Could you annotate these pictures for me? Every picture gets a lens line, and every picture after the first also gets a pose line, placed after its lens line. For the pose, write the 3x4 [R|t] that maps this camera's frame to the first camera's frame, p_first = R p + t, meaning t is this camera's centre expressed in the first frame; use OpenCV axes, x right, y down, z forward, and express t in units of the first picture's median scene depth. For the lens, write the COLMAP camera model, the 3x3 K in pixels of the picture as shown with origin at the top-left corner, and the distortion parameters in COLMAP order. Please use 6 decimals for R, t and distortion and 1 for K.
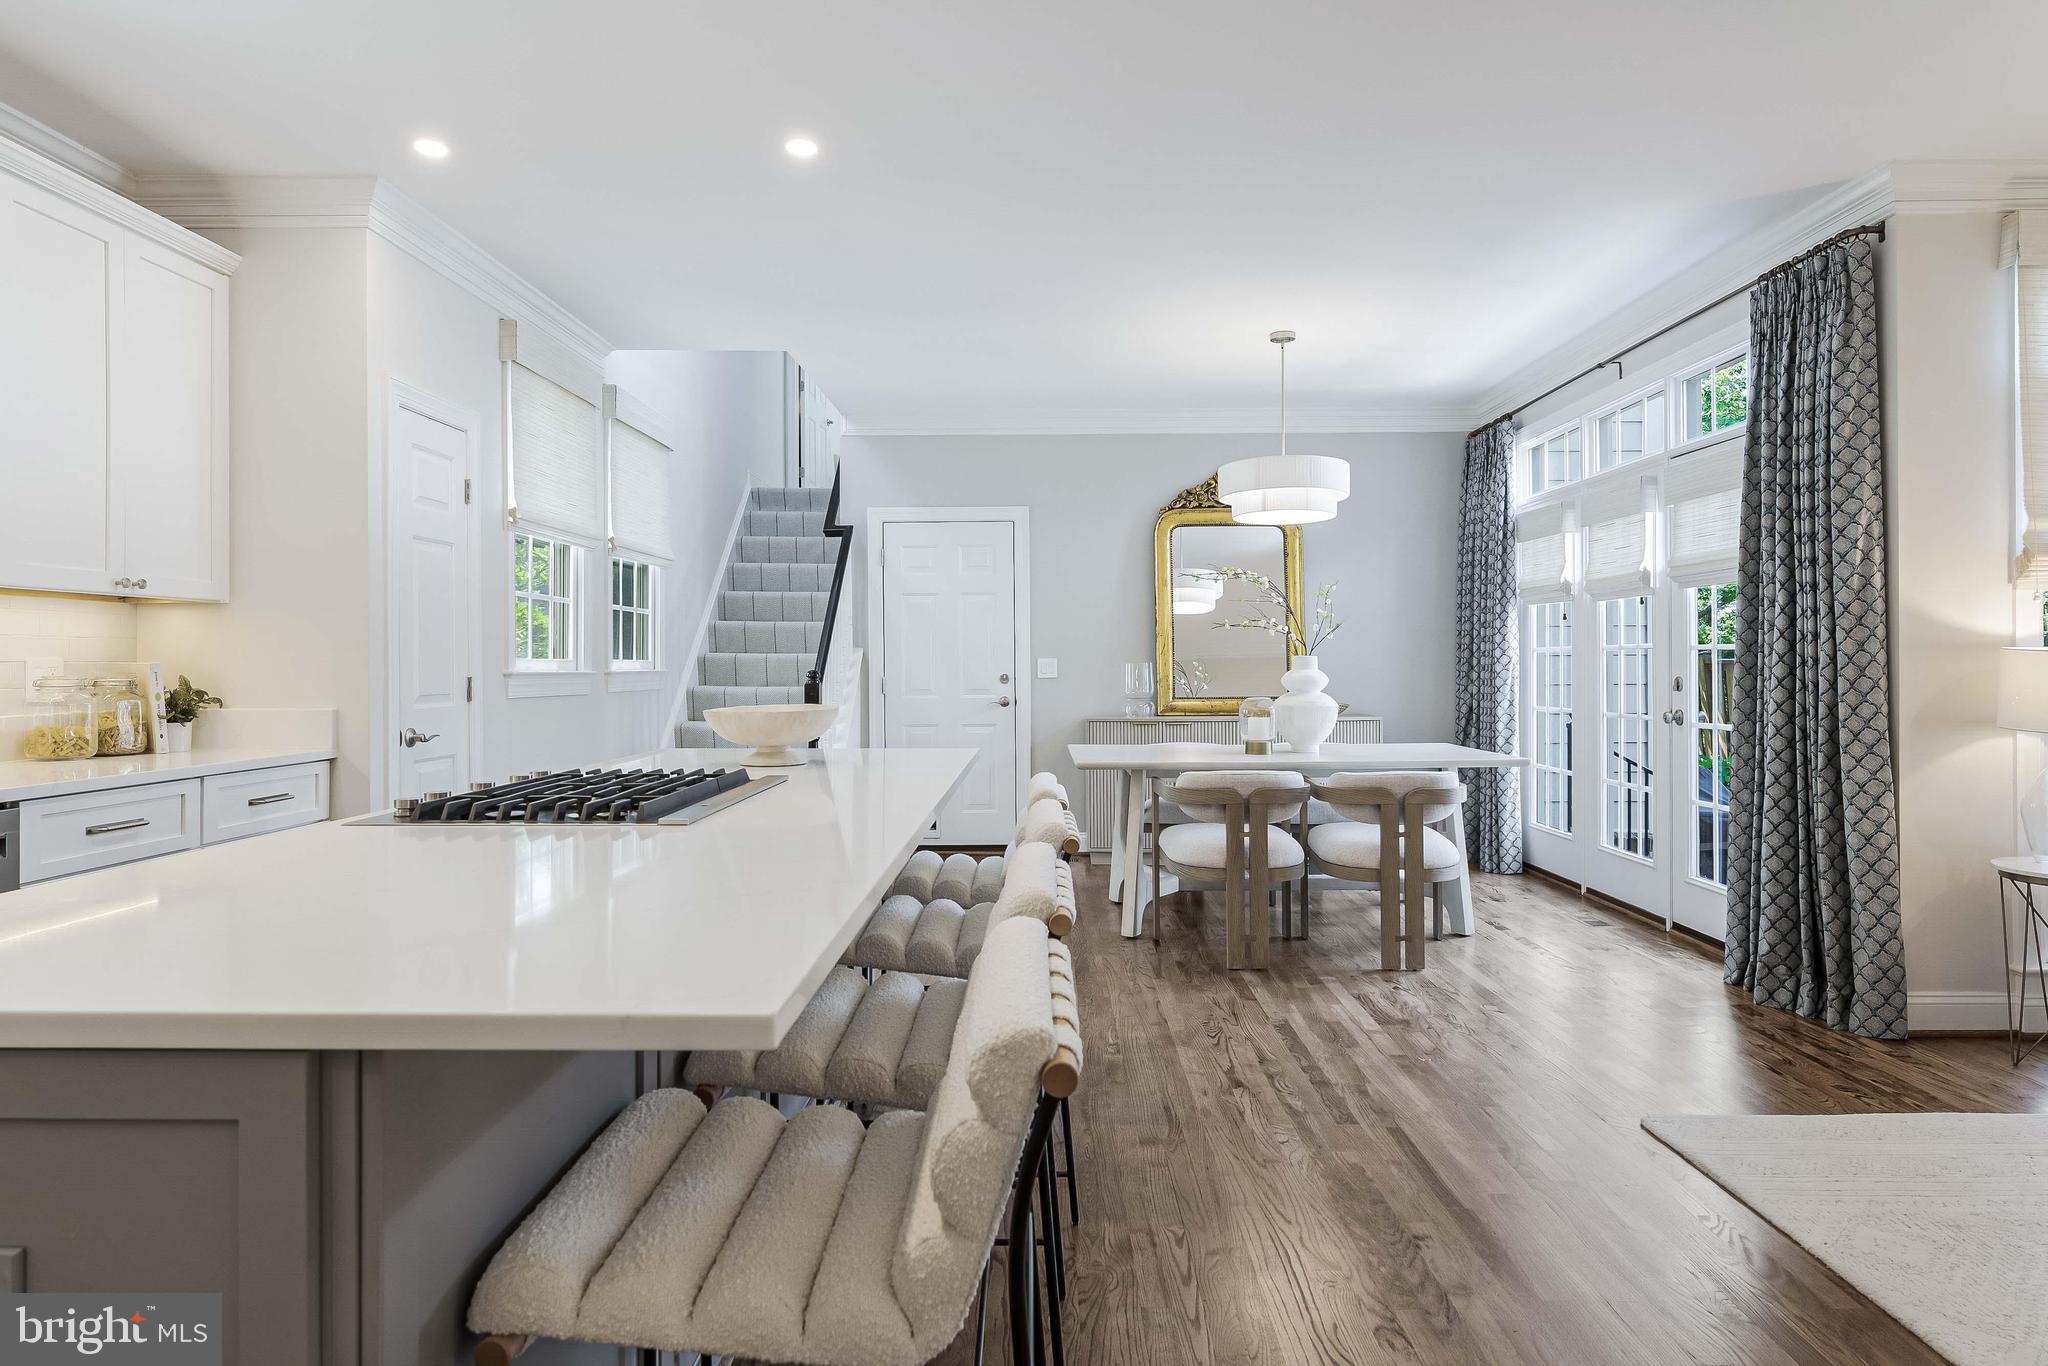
lens RADIAL K [[1169.4, 0, 1028.4], [0, 1169.4, 660.8], [0, 0, 1]] dist [-0.002627, -0.000484]
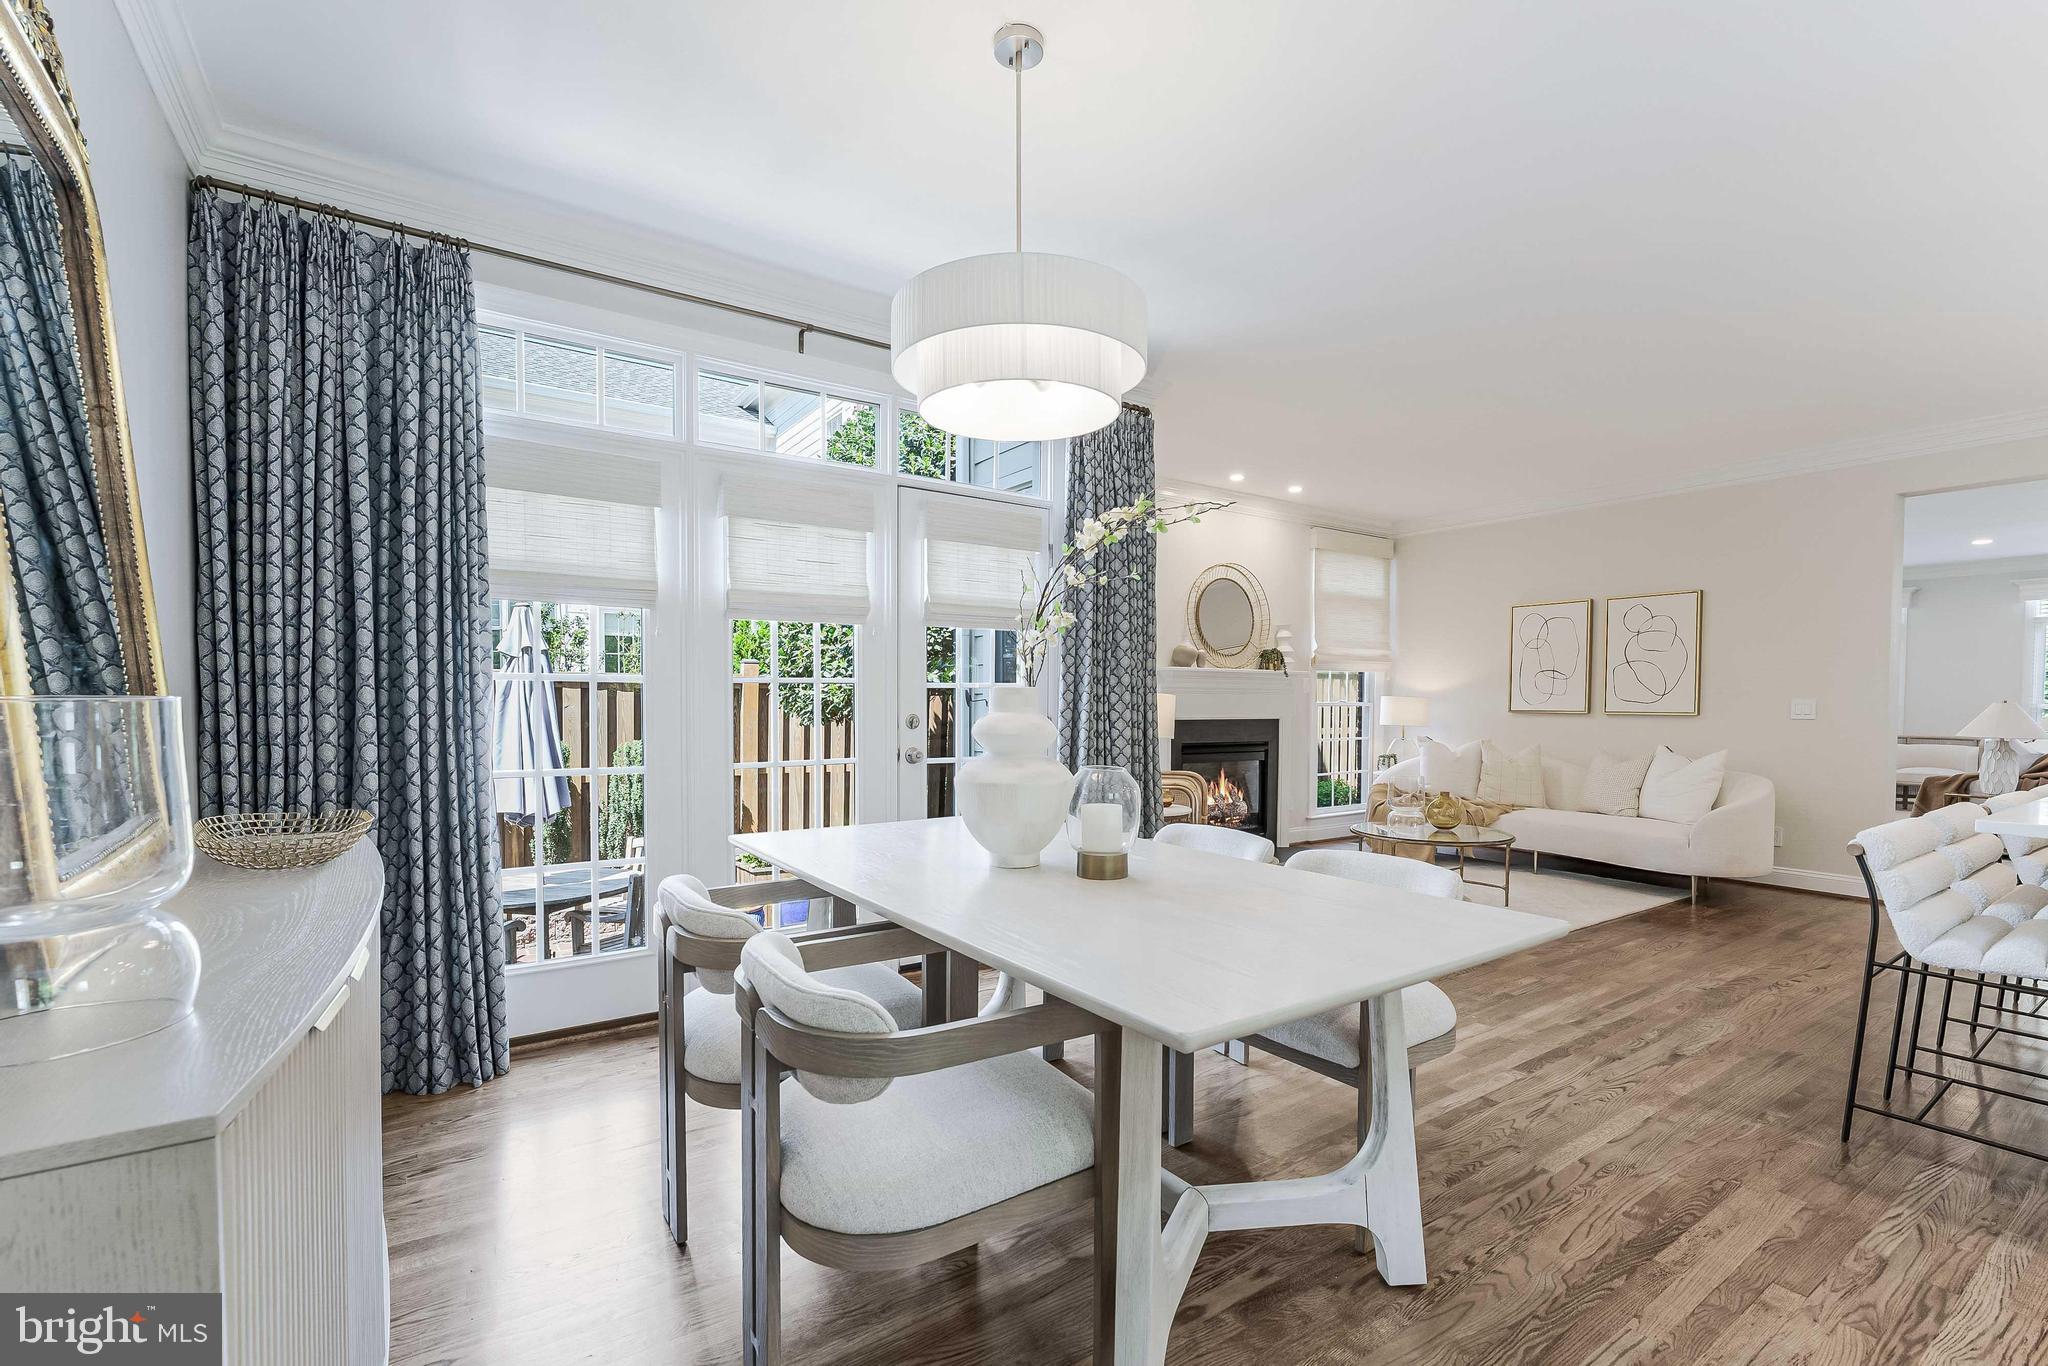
lens RADIAL K [[899.1, 0, 1021.0], [0, 899.1, 692.5], [0, 0, 1]] dist [0.000826, 0.000052]
pose [[-0.570112, 0.002526, 0.821563, -0.151205], [-0.001972, 0.999988, -0.004443, -0.006015], [-0.821565, -0.004154, -0.570100, 1.584998]]
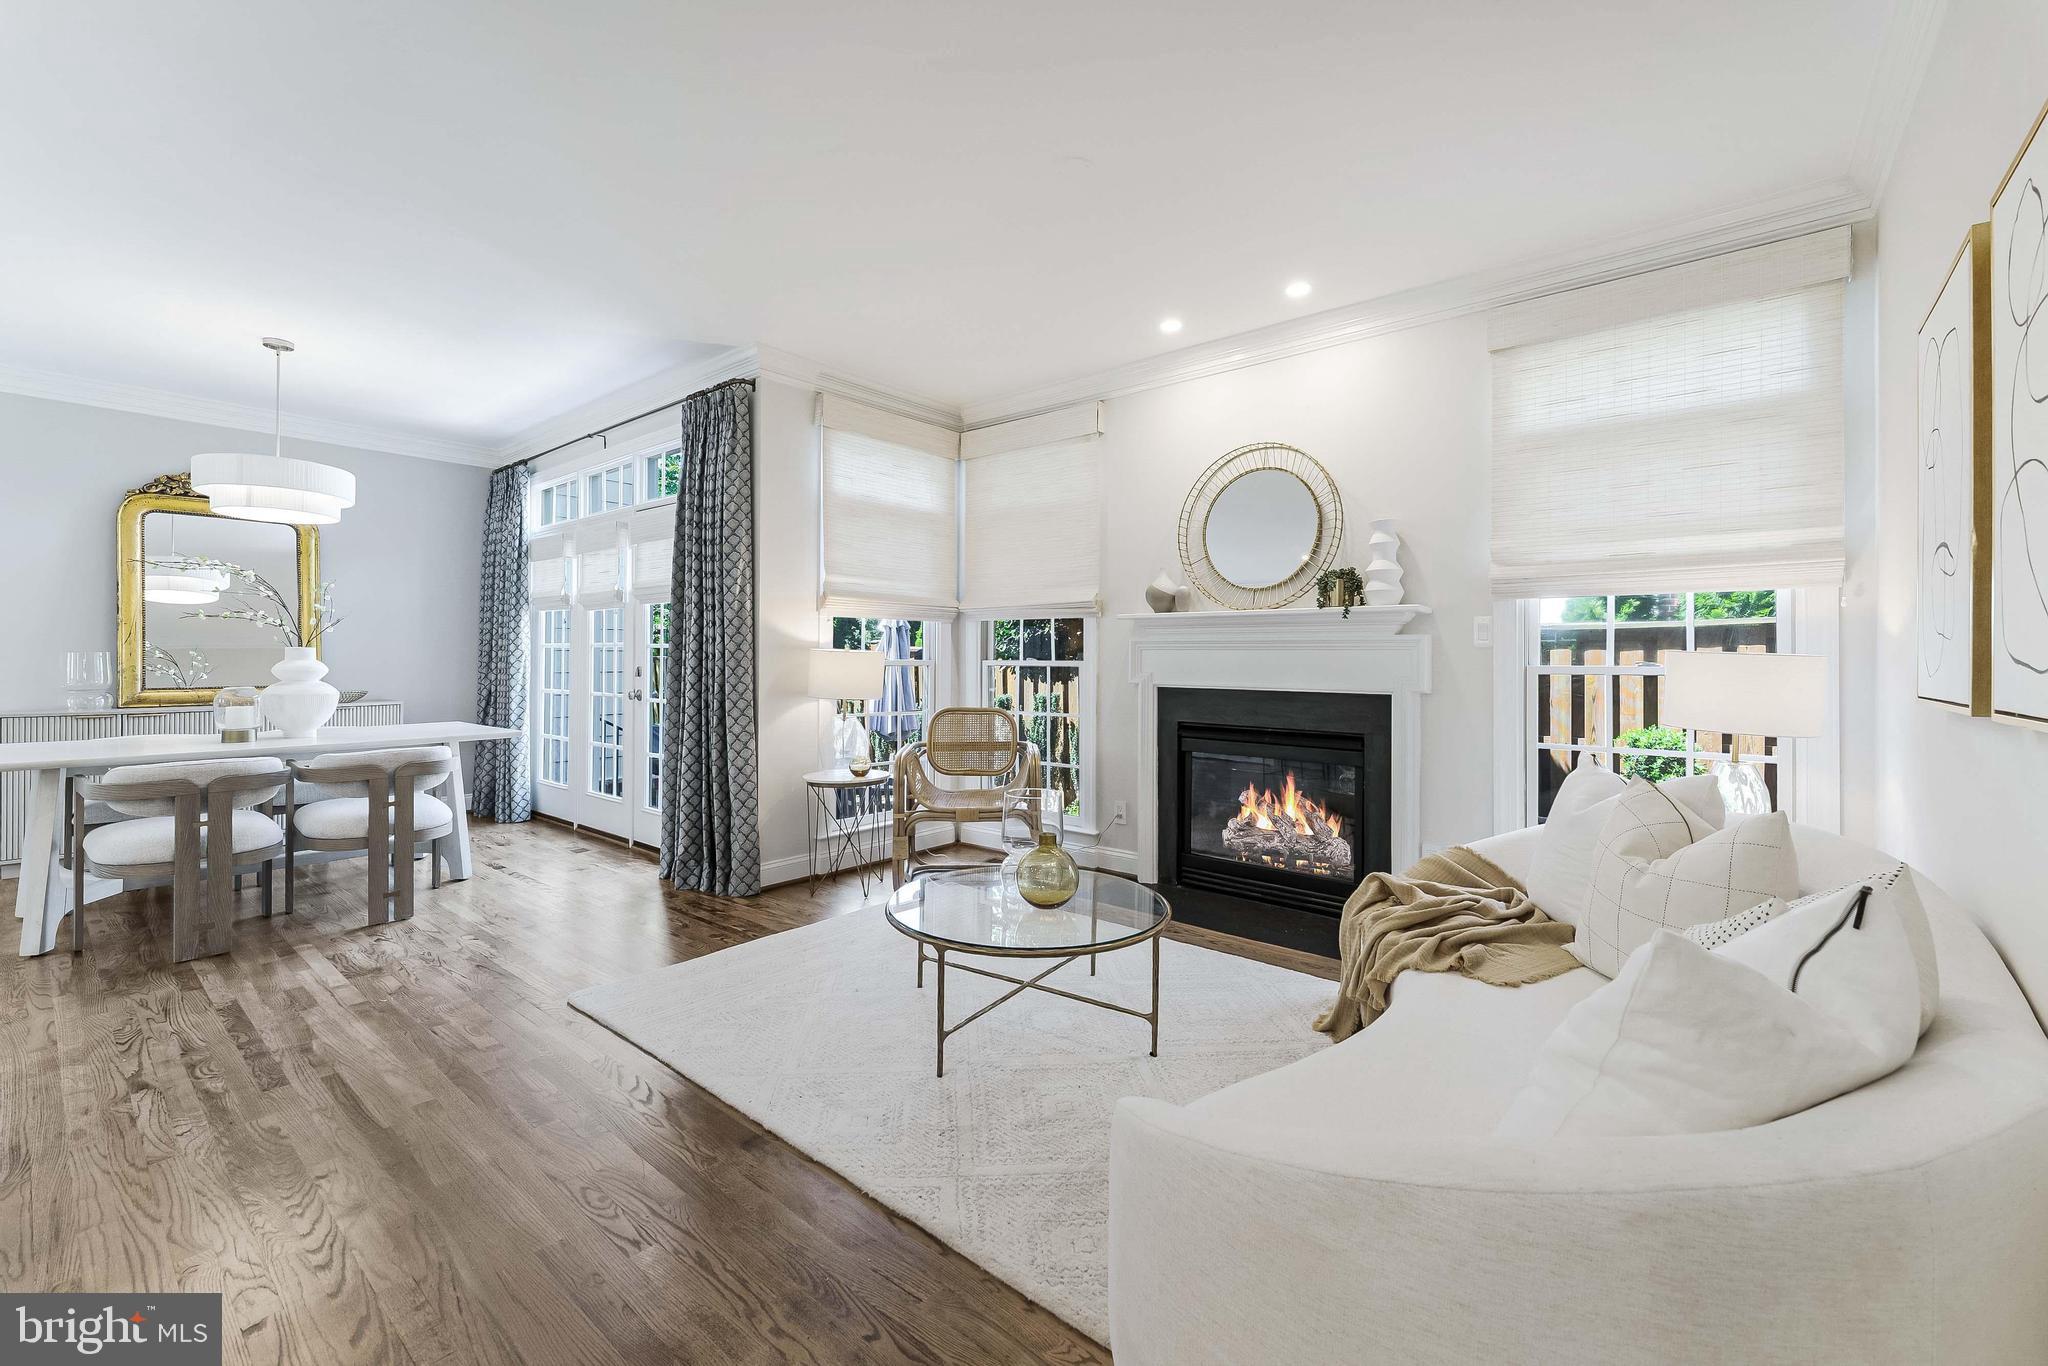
lens RADIAL K [[845.0, 0, 1027.4], [0, 845.0, 654.2], [0, 0, 1]] dist [0.001509, 0.000241]
pose [[0.627224, 0.009877, 0.778777, 0.067970], [-0.009369, 0.999943, -0.005136, -0.000263], [-0.778783, -0.004075, 0.627280, -0.008921]]
